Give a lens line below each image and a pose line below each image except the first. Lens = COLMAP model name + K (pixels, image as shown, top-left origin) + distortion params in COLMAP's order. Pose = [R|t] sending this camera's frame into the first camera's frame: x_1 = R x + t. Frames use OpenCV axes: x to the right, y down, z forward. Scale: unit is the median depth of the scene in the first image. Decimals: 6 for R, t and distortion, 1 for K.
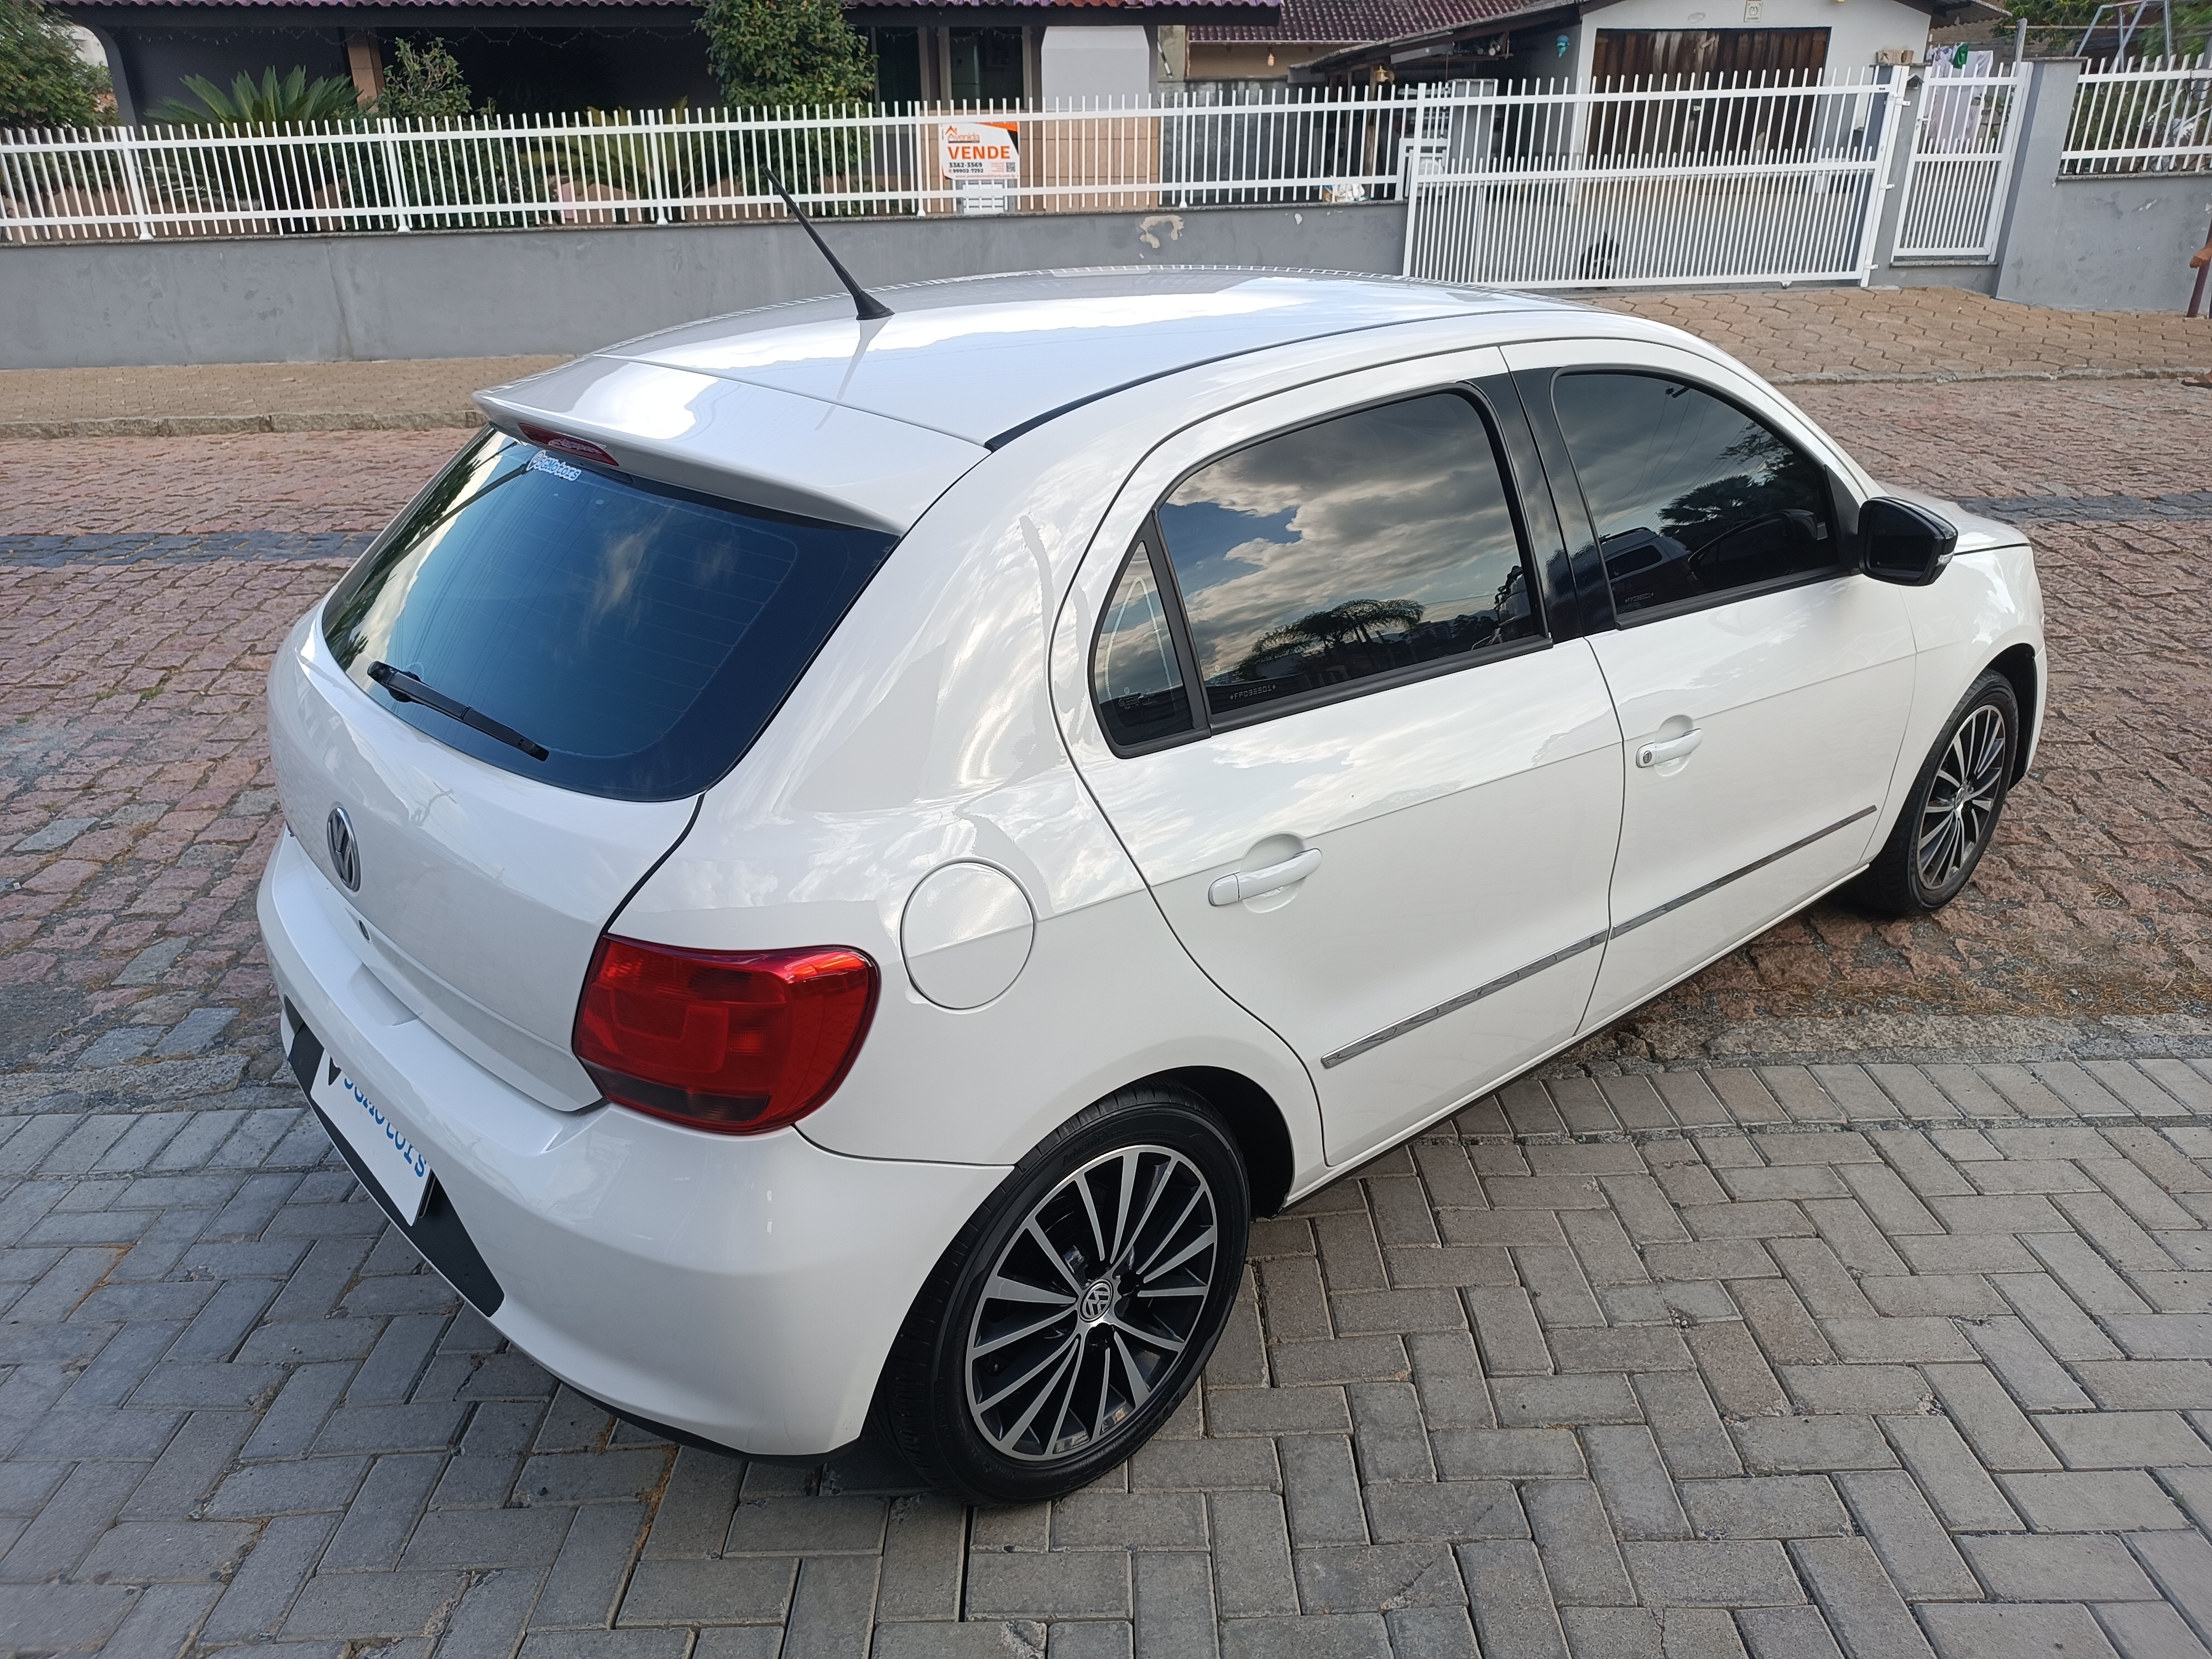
lens RADIAL K [[1574.9, 0, 1139.8], [0, 1574.9, 834.4], [0, 0, 1]] dist [0.006557, -0.004528]
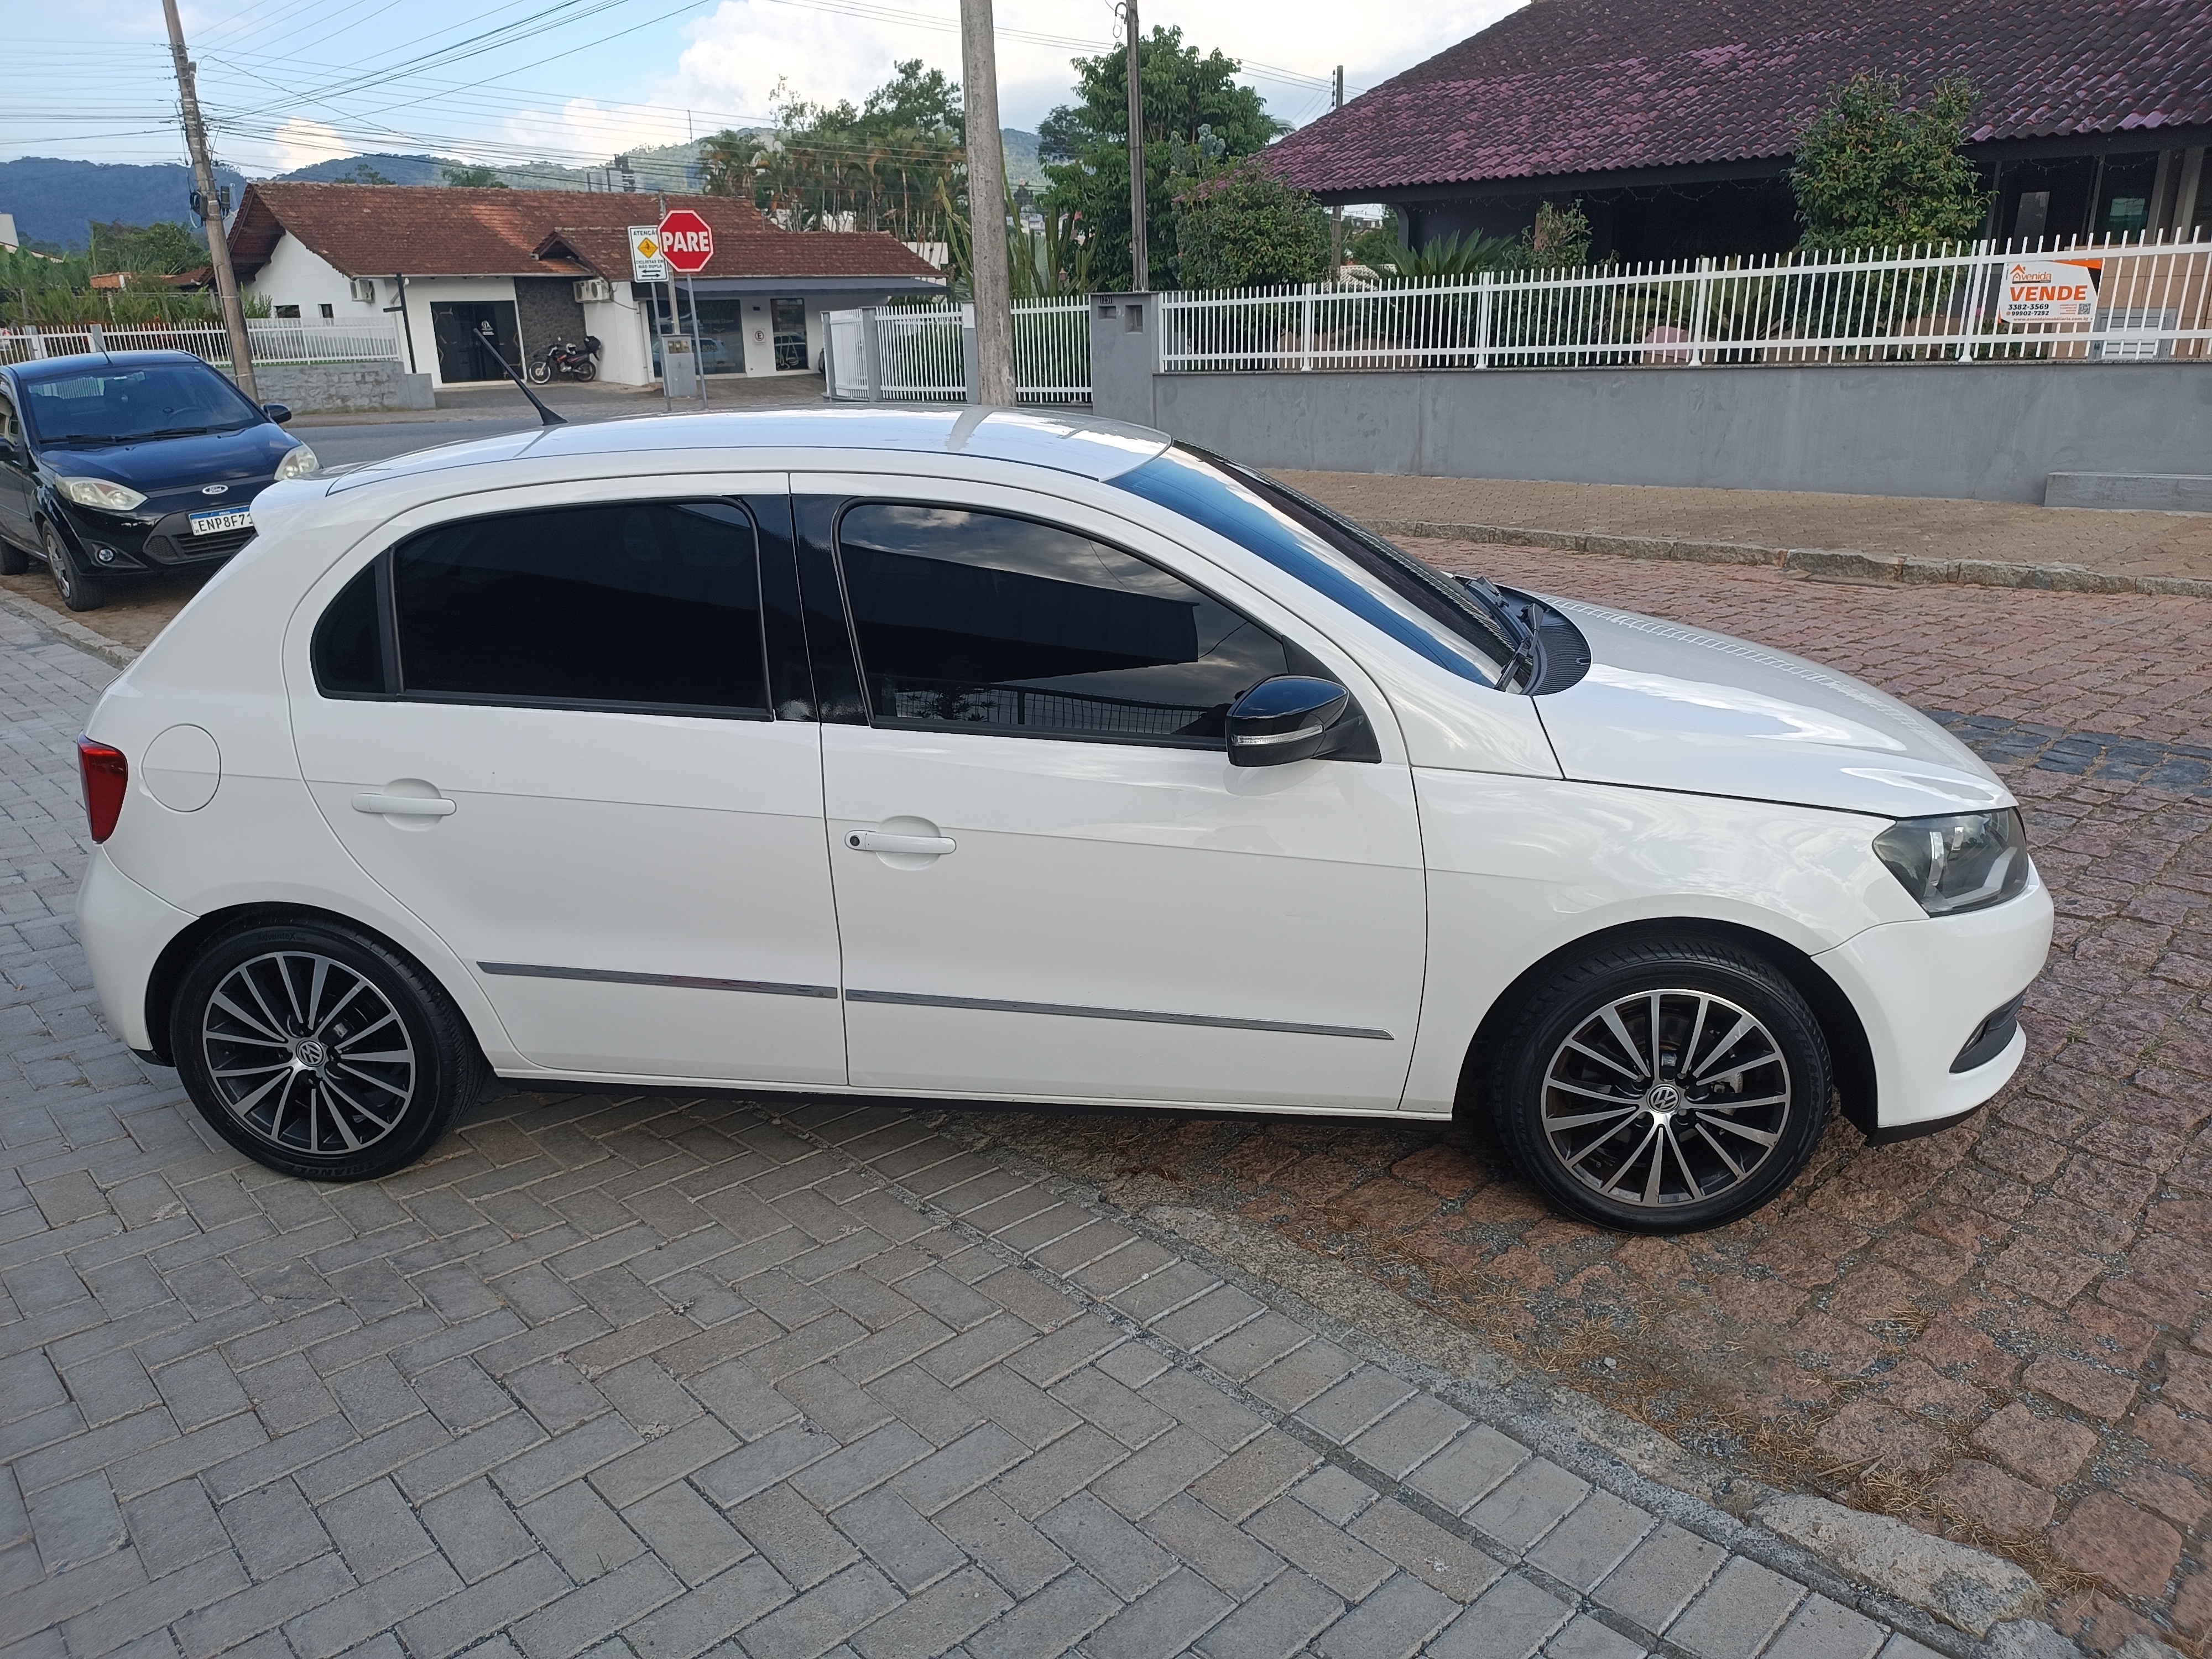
lens RADIAL K [[1587.3, 0, 1106.0], [0, 1587.3, 829.5], [0, 0, 1]] dist [0.012709, -0.012487]
pose [[0.677116, 0.223172, -0.701219, 0.230223], [-0.279865, 0.959398, 0.035096, -0.027711], [0.680580, 0.172483, 0.712082, 0.057207]]
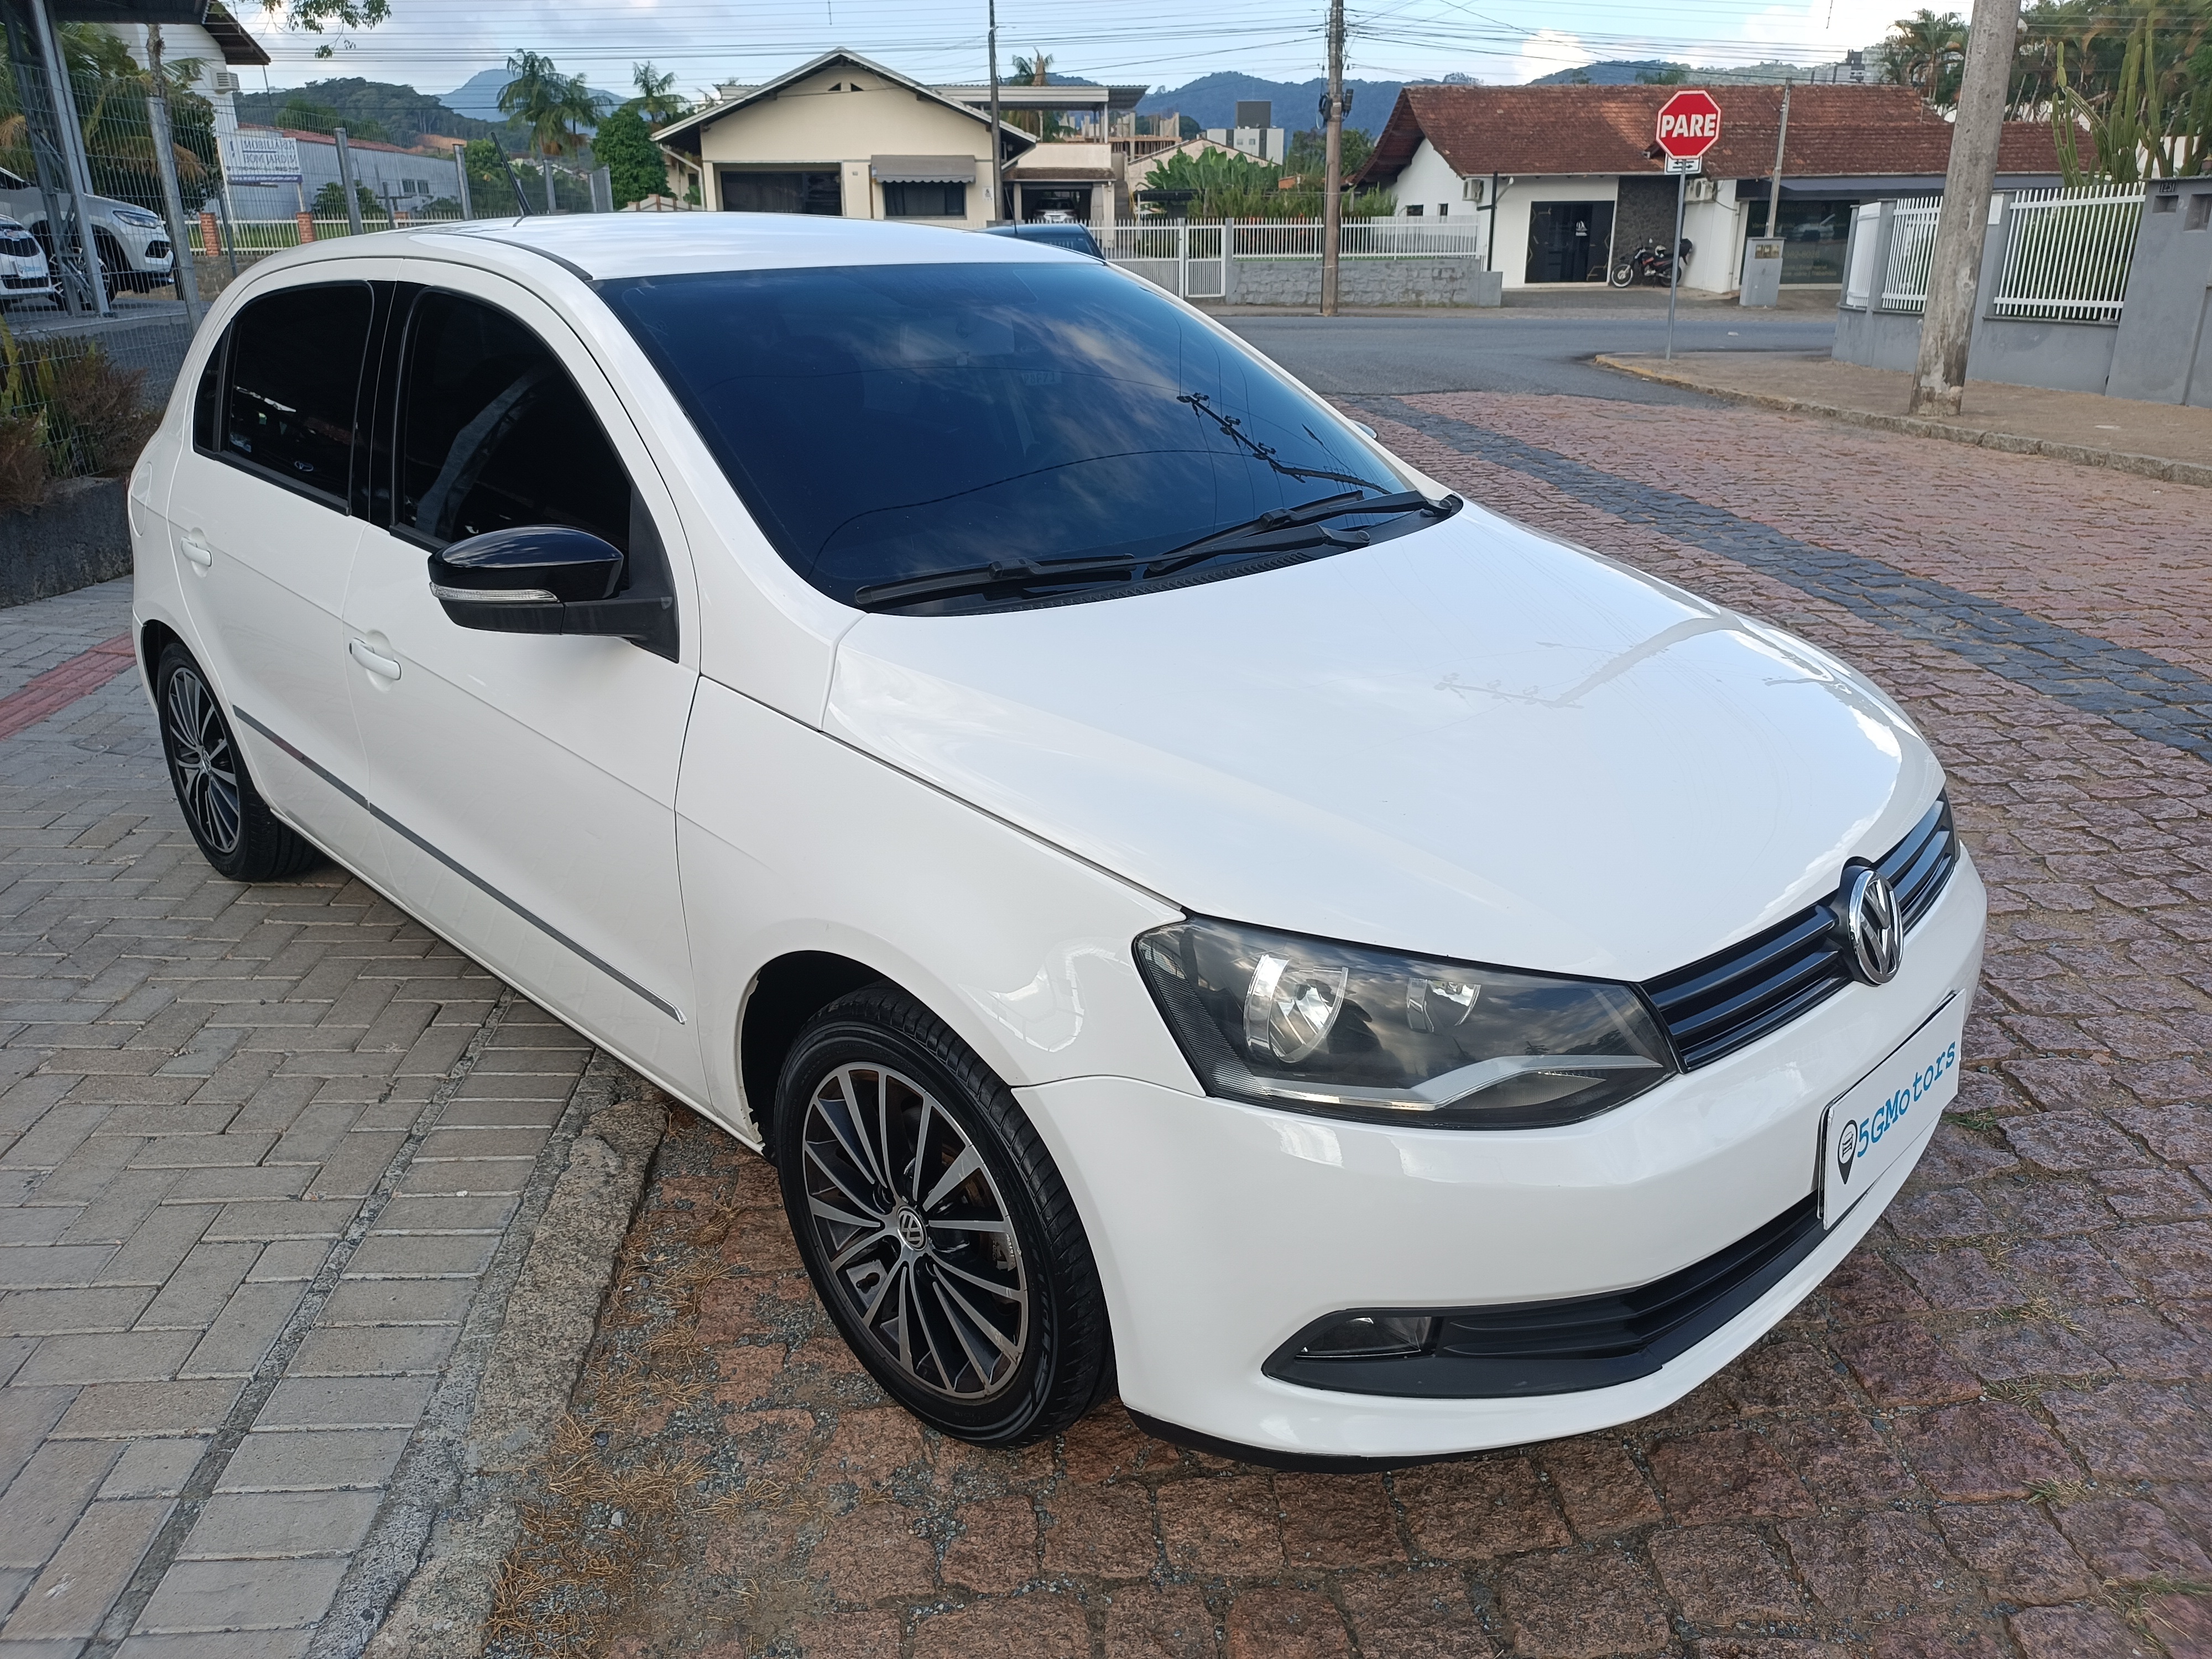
lens RADIAL K [[1587.3, 0, 1106.0], [0, 1587.3, 829.5], [0, 0, 1]] dist [0.012709, -0.012487]
pose [[0.060535, 0.357057, -0.932119, 0.262736], [-0.395451, 0.865999, 0.306047, -0.089619], [0.916490, 0.350081, 0.193622, 0.242102]]
